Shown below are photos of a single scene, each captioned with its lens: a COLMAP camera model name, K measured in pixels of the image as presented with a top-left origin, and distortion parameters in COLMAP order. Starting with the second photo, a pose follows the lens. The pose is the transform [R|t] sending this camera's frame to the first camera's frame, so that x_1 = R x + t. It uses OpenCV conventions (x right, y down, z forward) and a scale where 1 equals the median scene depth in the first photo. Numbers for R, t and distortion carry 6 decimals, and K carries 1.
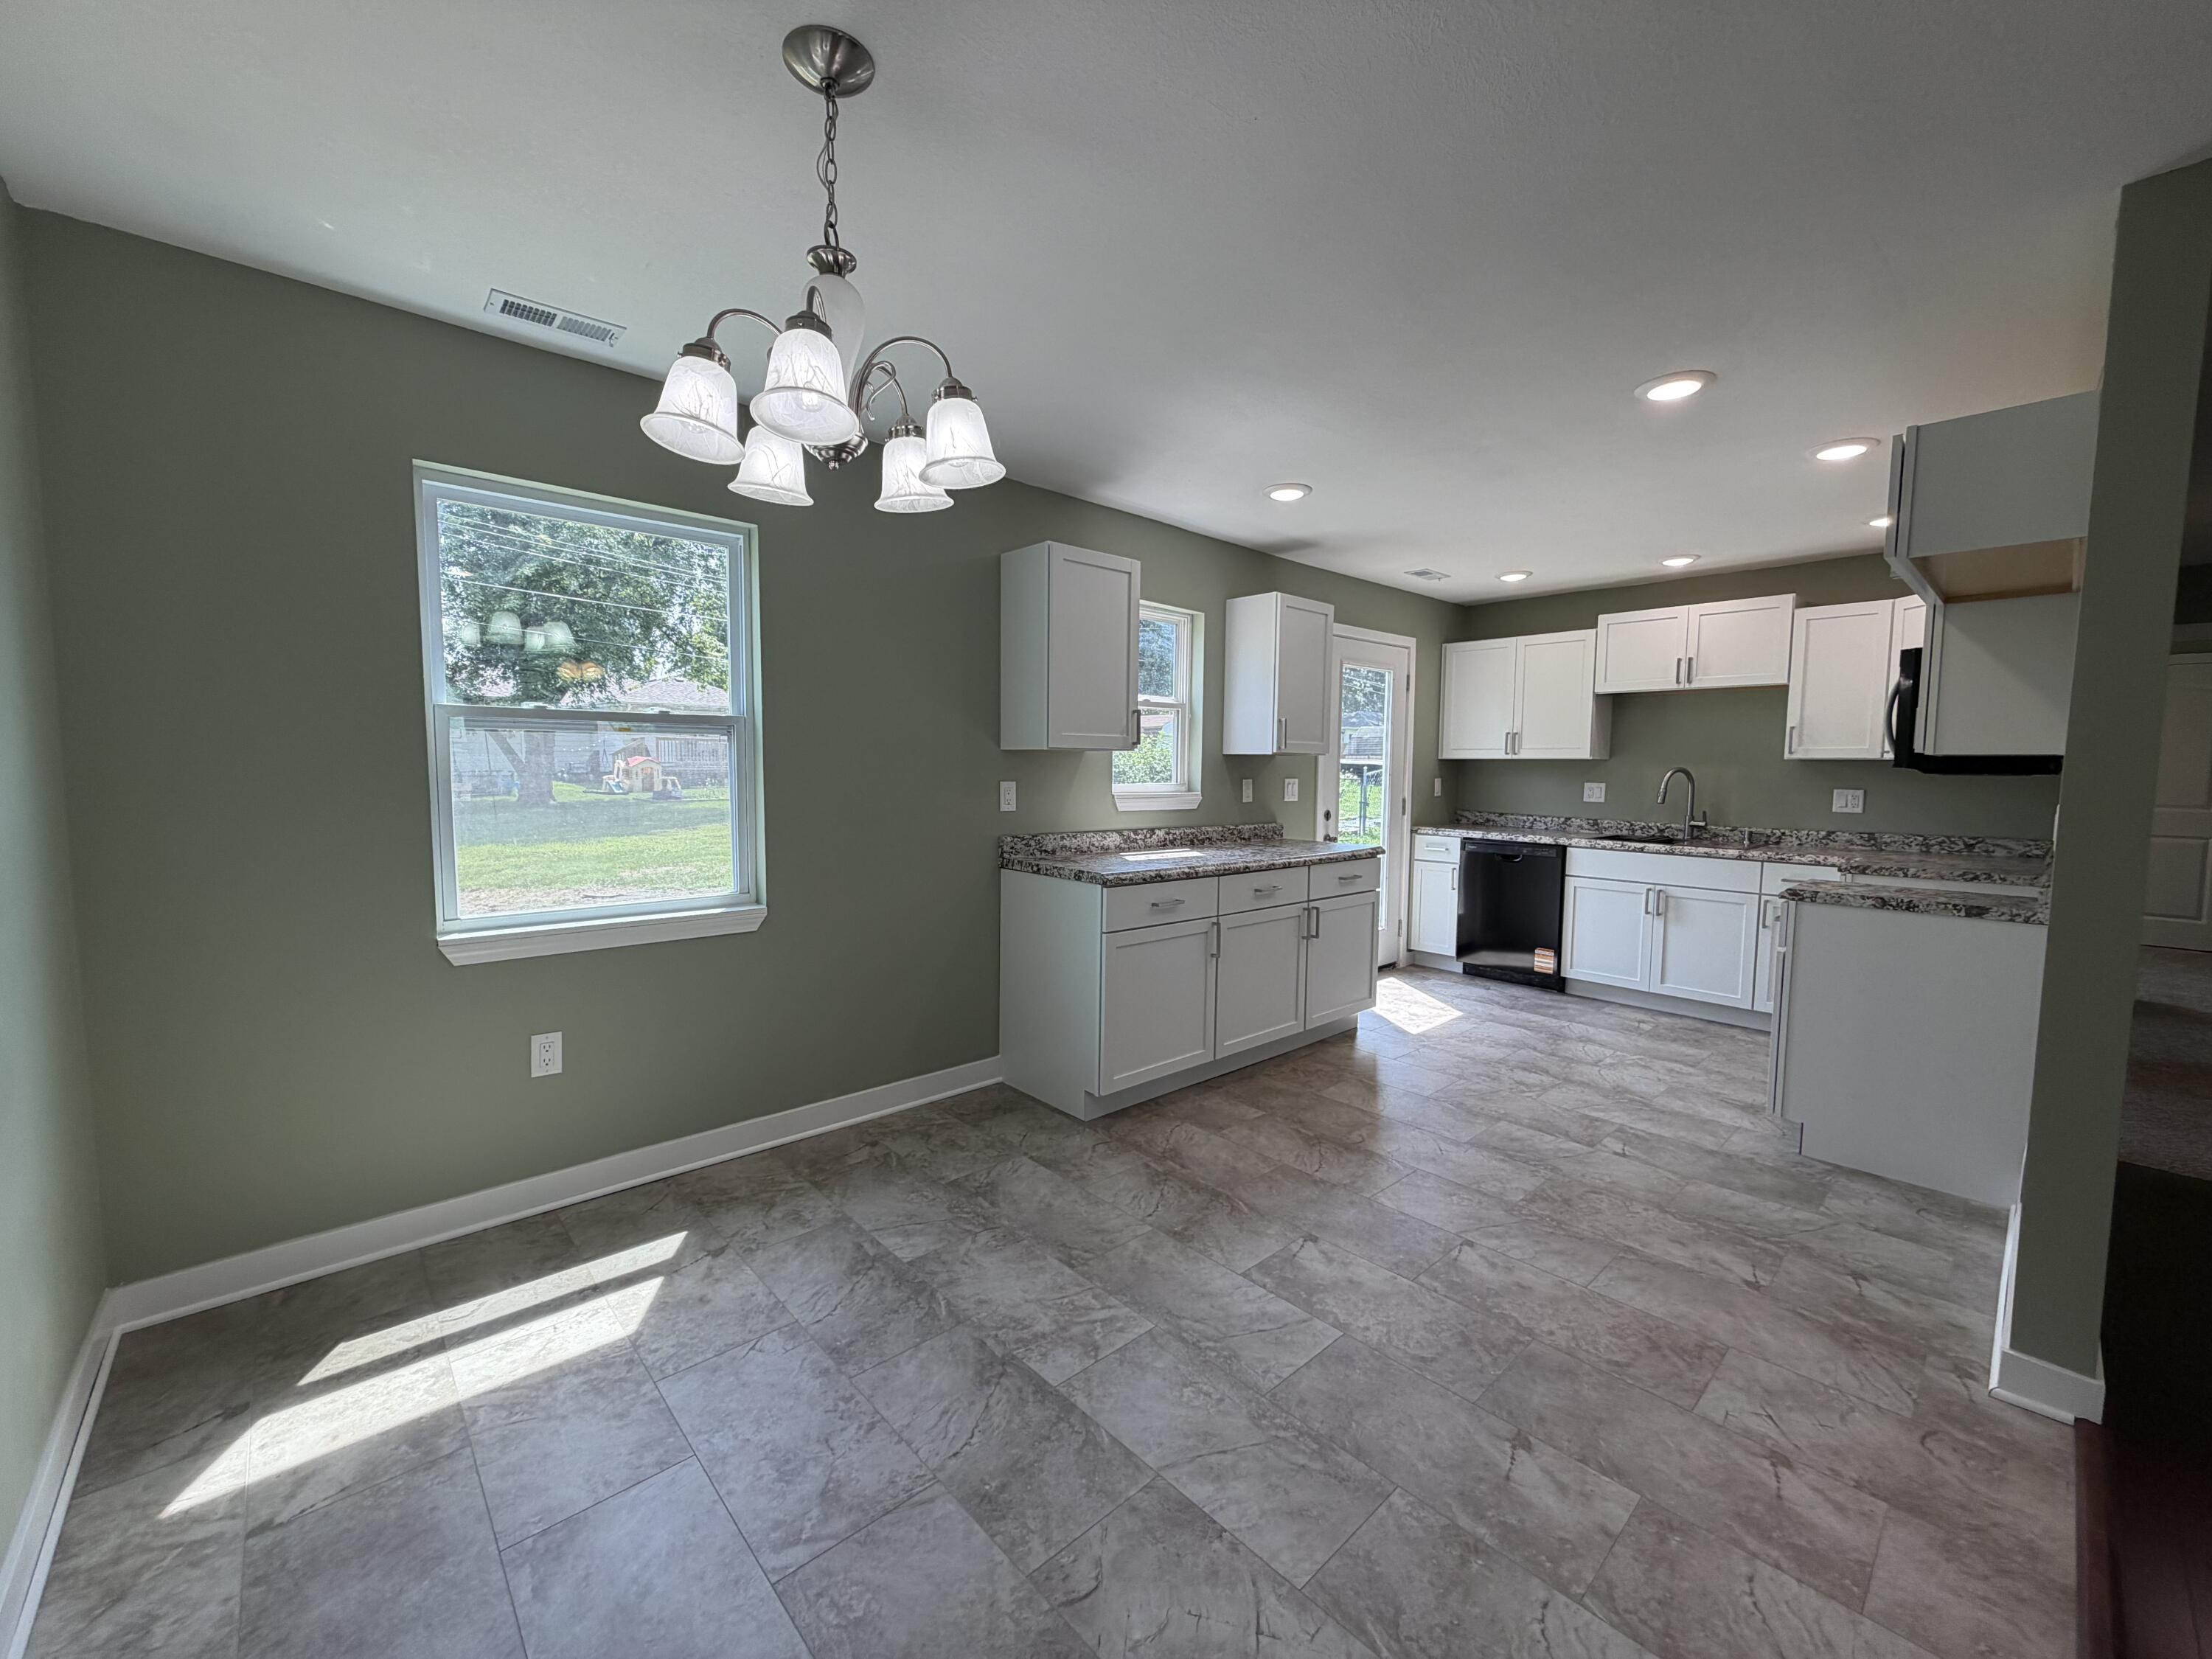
lens RADIAL K [[883.8, 0, 1102.0], [0, 883.8, 829.3], [0, 0, 1]] dist [0.002248, -0.000227]
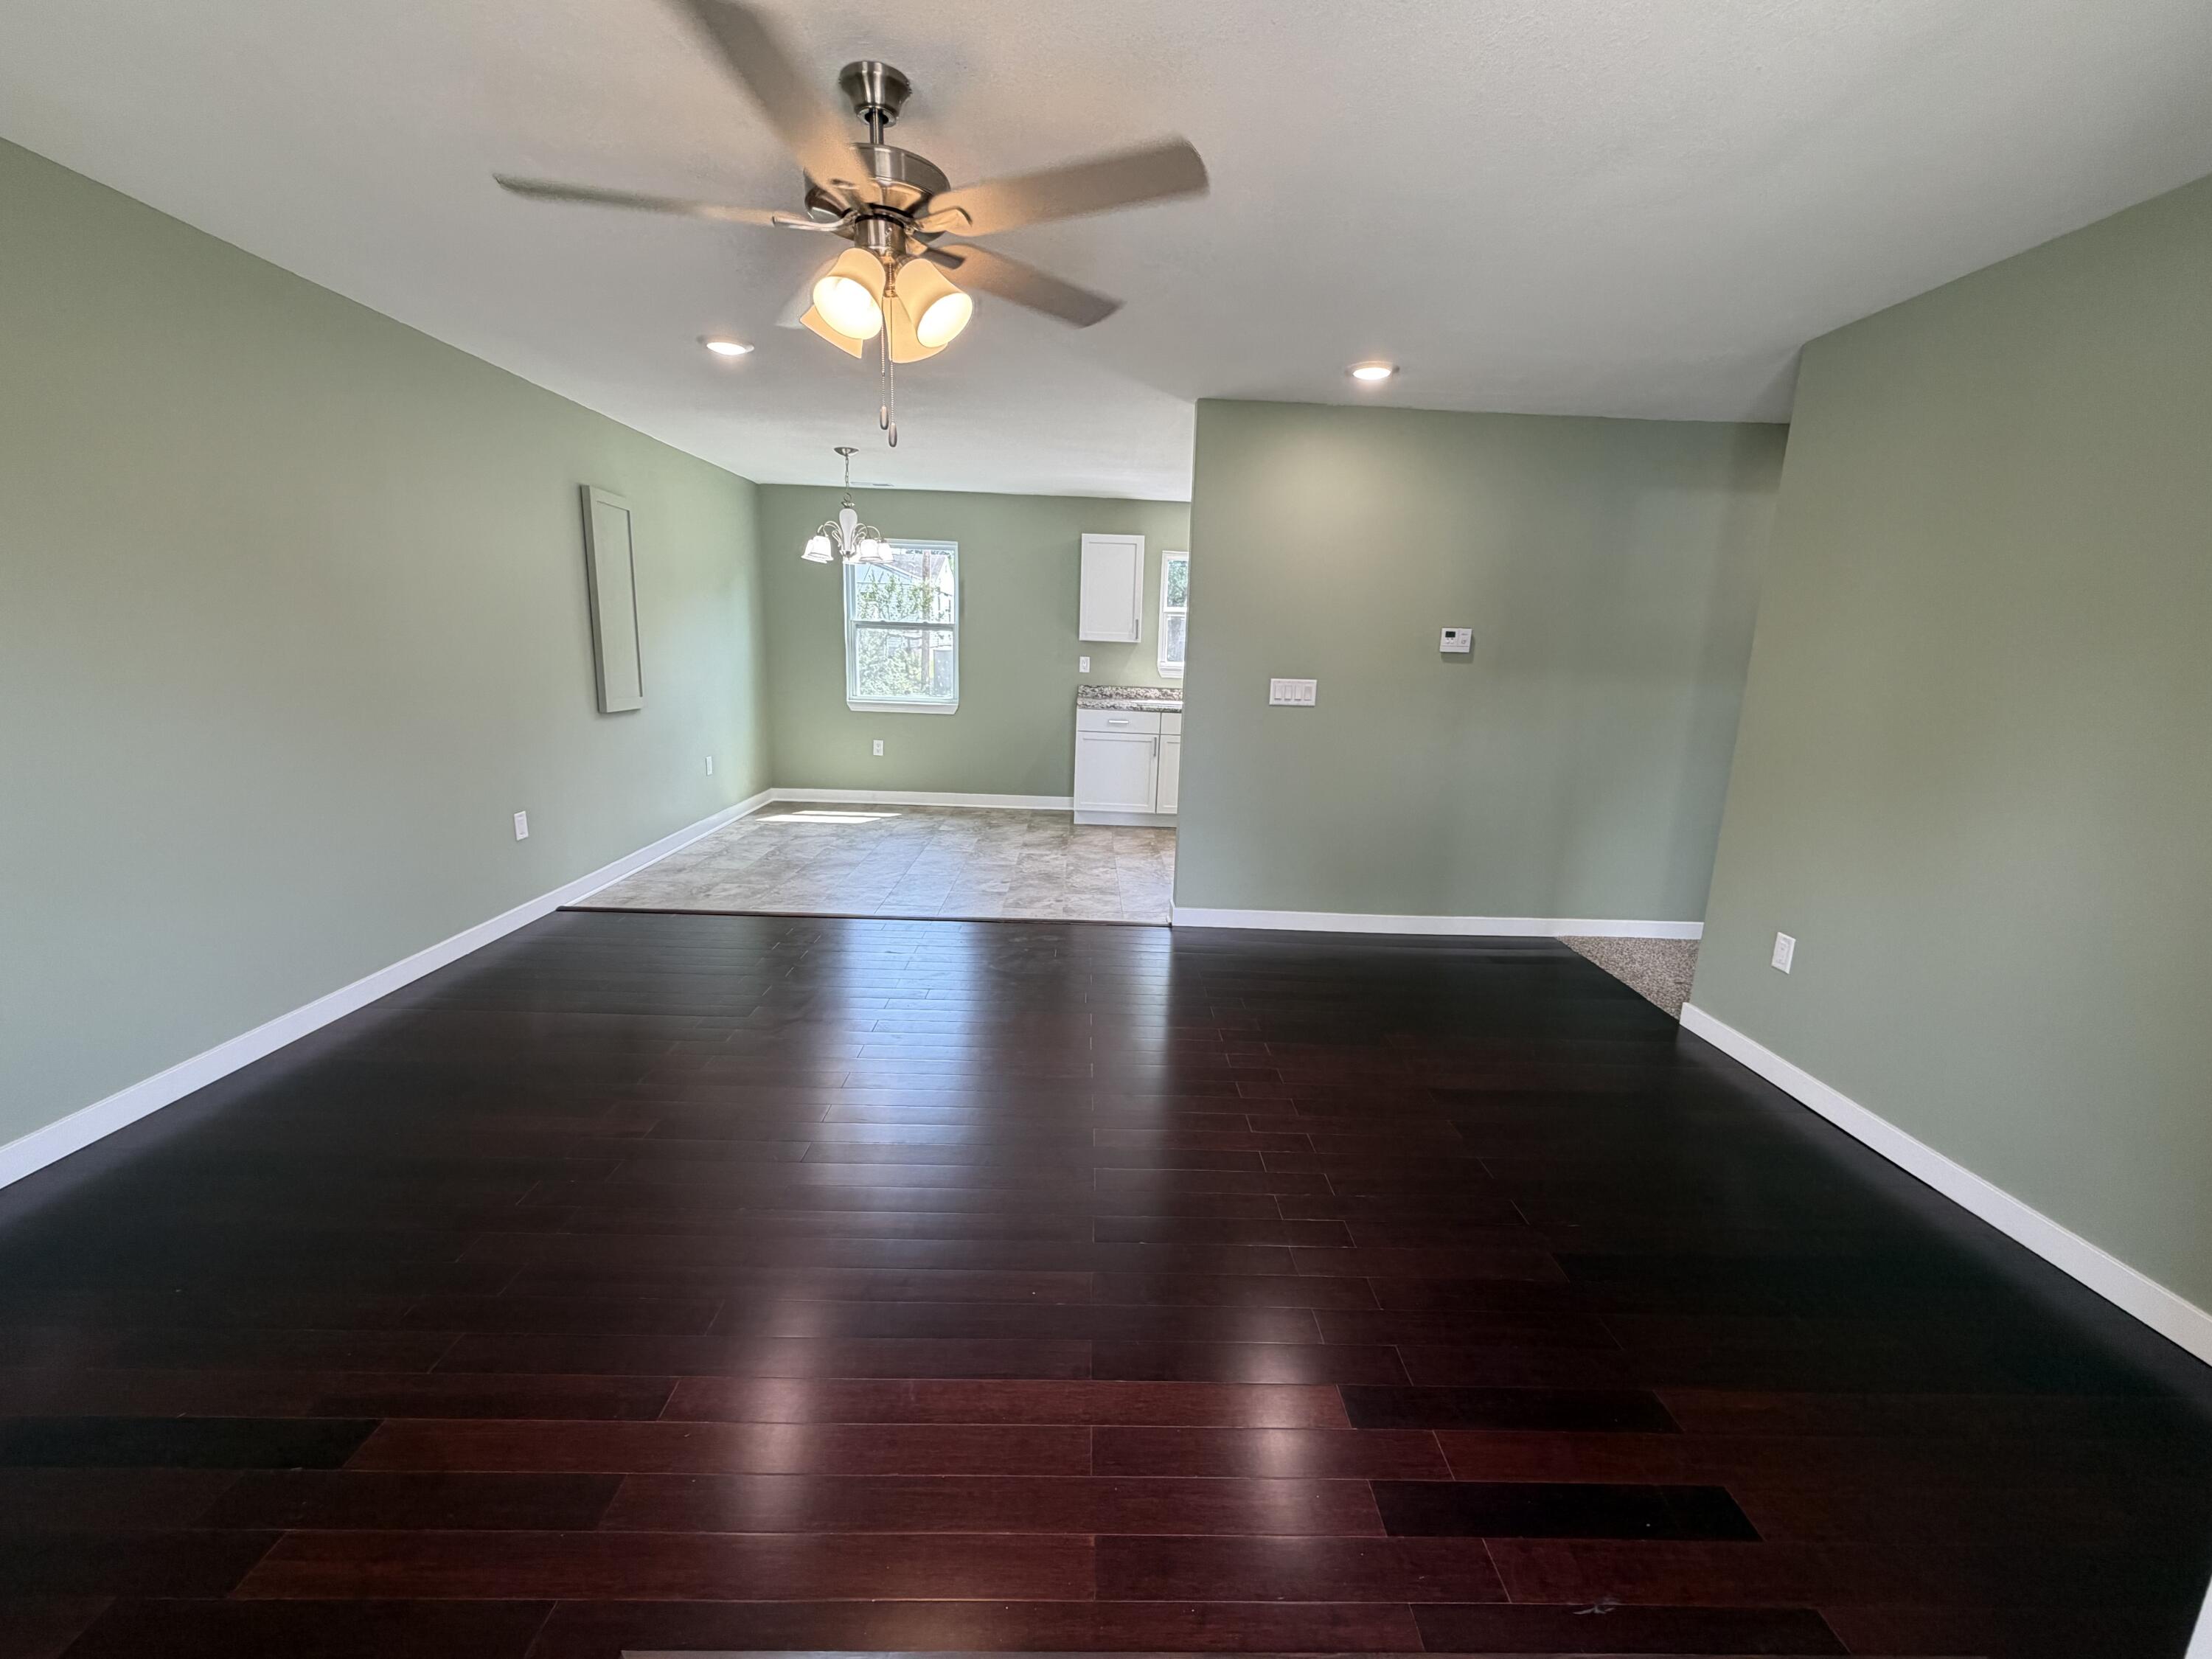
lens RADIAL K [[911.3, 0, 1106.0], [0, 911.3, 829.5], [0, 0, 1]] dist [-0.000992, -0.000176]
pose [[0.751344, 0.150721, -0.642468, 1.075083], [-0.075852, 0.986840, 0.142803, 0.026522], [0.655537, -0.058561, 0.752889, -0.423315]]
